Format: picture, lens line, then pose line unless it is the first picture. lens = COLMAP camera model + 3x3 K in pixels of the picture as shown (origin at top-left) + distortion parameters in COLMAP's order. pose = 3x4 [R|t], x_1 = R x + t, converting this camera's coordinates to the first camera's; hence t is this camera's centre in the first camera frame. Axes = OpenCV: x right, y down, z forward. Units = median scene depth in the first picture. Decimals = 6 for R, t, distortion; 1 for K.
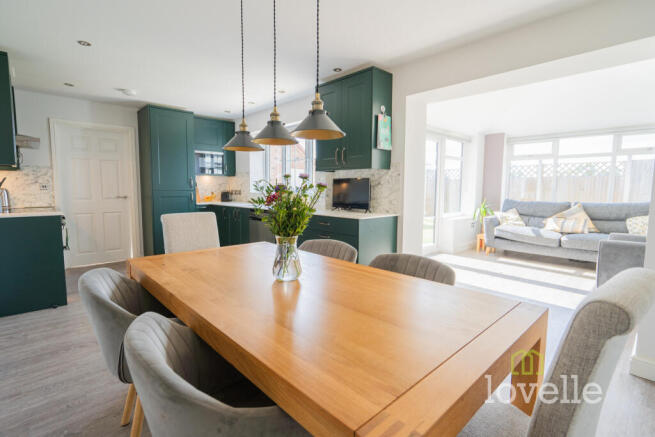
lens RADIAL K [[303.9, 0, 329.1], [0, 303.9, 216.0], [0, 0, 1]] dist [-0.000404, 0.000843]
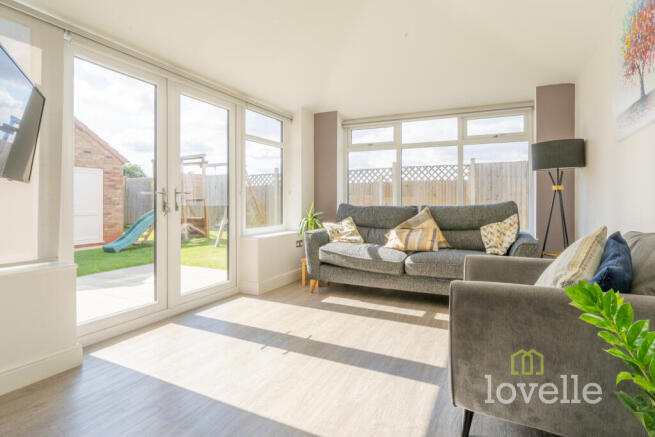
lens RADIAL K [[303.9, 0, 344.7], [0, 303.9, 203.1], [0, 0, 1]] dist [-0.000404, 0.000843]
pose [[0.926386, -0.007039, 0.376510, 0.361207], [0.040320, 0.995932, -0.080585, -0.001262], [-0.374411, 0.089834, 0.922901, 0.396402]]
